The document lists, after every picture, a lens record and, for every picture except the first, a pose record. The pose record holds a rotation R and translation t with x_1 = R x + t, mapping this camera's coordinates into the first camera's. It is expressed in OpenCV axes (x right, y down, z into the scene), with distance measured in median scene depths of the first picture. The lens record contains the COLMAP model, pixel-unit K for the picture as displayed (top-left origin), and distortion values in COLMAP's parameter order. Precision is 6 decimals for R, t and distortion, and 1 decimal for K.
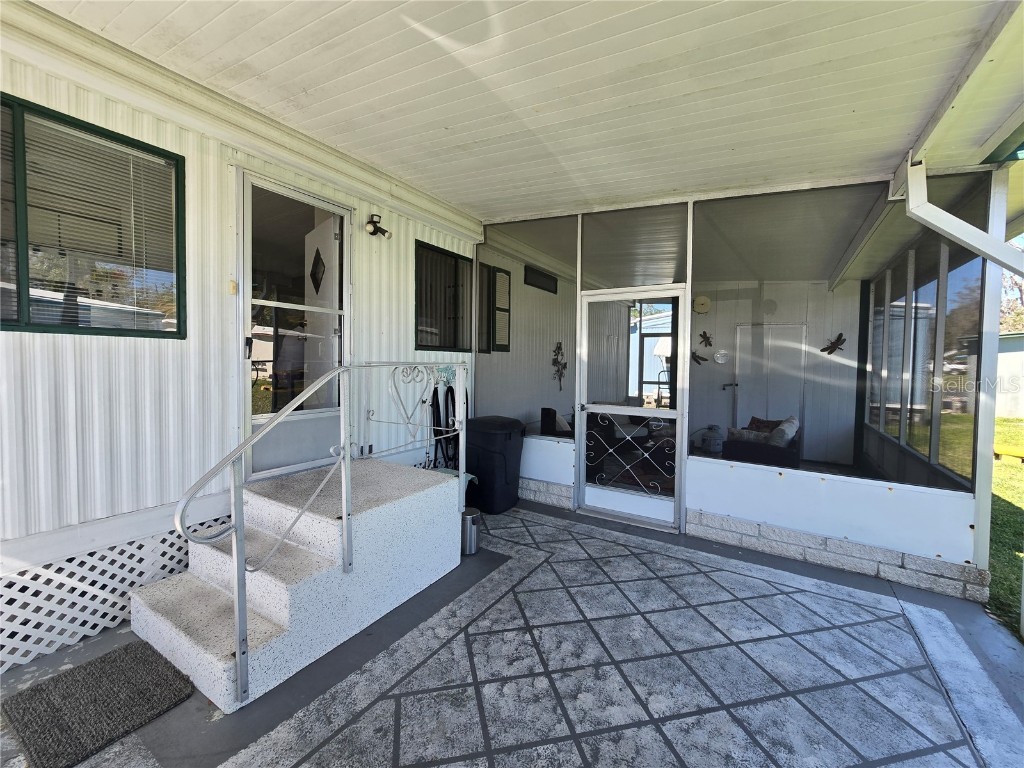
lens RADIAL K [[418.9, 0, 515.0], [0, 418.9, 377.0], [0, 0, 1]] dist [-0.005954, 0.000358]
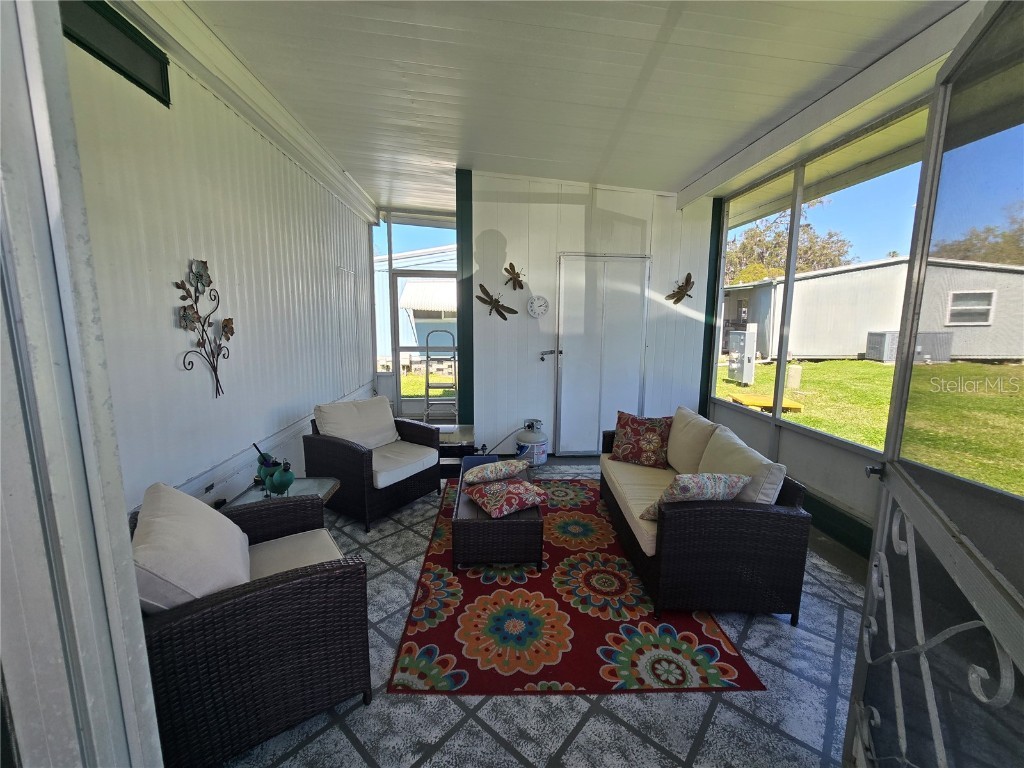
lens RADIAL K [[418.9, 0, 508.5], [0, 418.9, 376.6], [0, 0, 1]] dist [-0.005954, 0.000358]
pose [[0.817812, -0.087015, 0.568869, 0.112211], [0.026969, 0.993212, 0.113153, -0.019550], [-0.574853, -0.077196, 0.814607, 0.570212]]
